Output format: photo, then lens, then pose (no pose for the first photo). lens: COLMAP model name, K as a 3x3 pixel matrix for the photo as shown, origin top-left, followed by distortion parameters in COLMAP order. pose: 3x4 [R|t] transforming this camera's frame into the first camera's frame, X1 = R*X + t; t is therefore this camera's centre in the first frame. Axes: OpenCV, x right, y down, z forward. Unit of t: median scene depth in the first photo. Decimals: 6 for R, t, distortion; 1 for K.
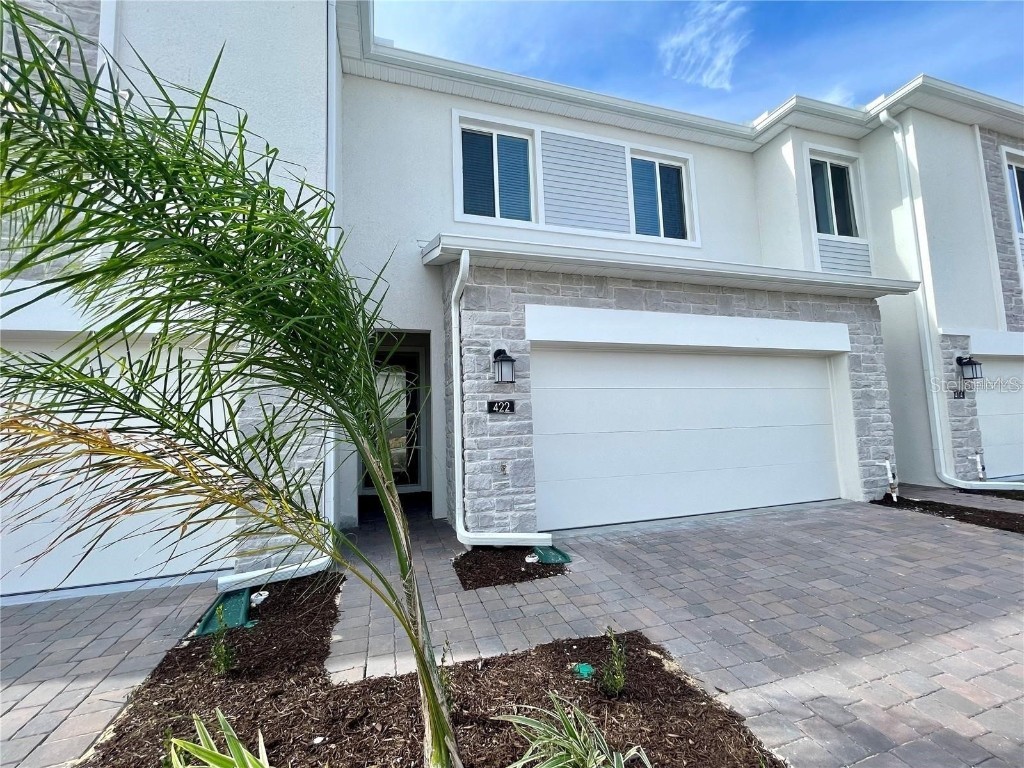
lens RADIAL K [[412.9, 0, 510.4], [0, 412.9, 383.7], [0, 0, 1]] dist [-0.002632, 0.000012]
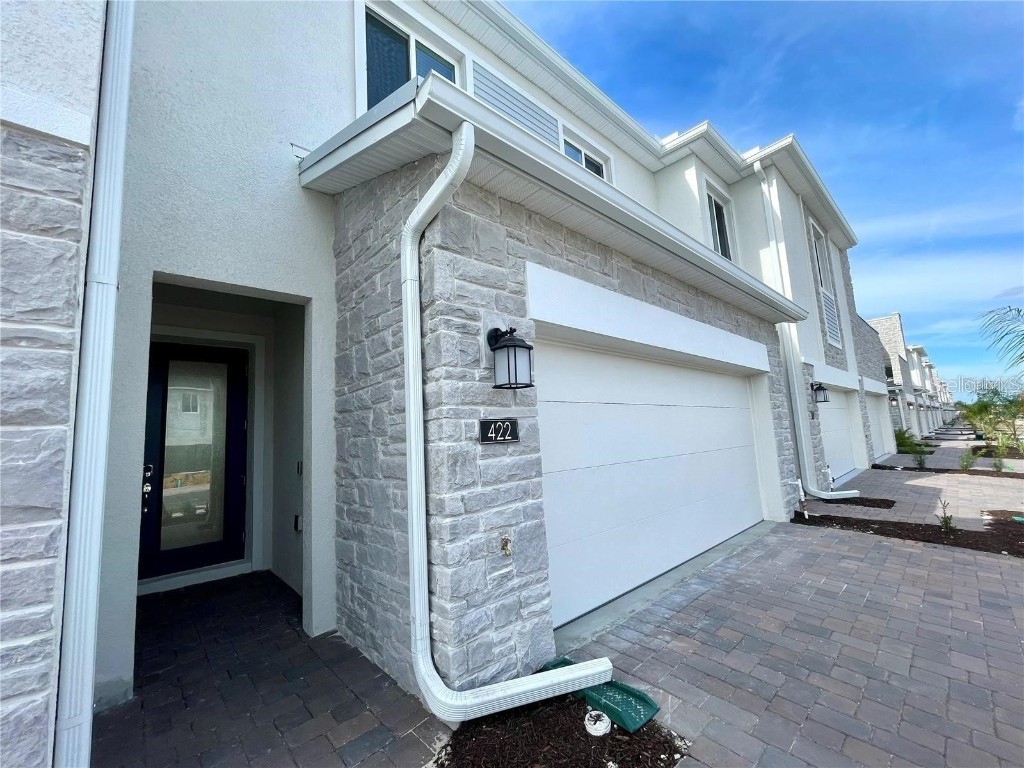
lens RADIAL K [[412.9, 0, 512.6], [0, 412.9, 385.8], [0, 0, 1]] dist [-0.002632, 0.000012]
pose [[0.902995, 0.036276, 0.428117, -0.242644], [-0.015078, 0.998491, -0.052802, 0.024314], [-0.429387, 0.041225, 0.902179, 0.484064]]
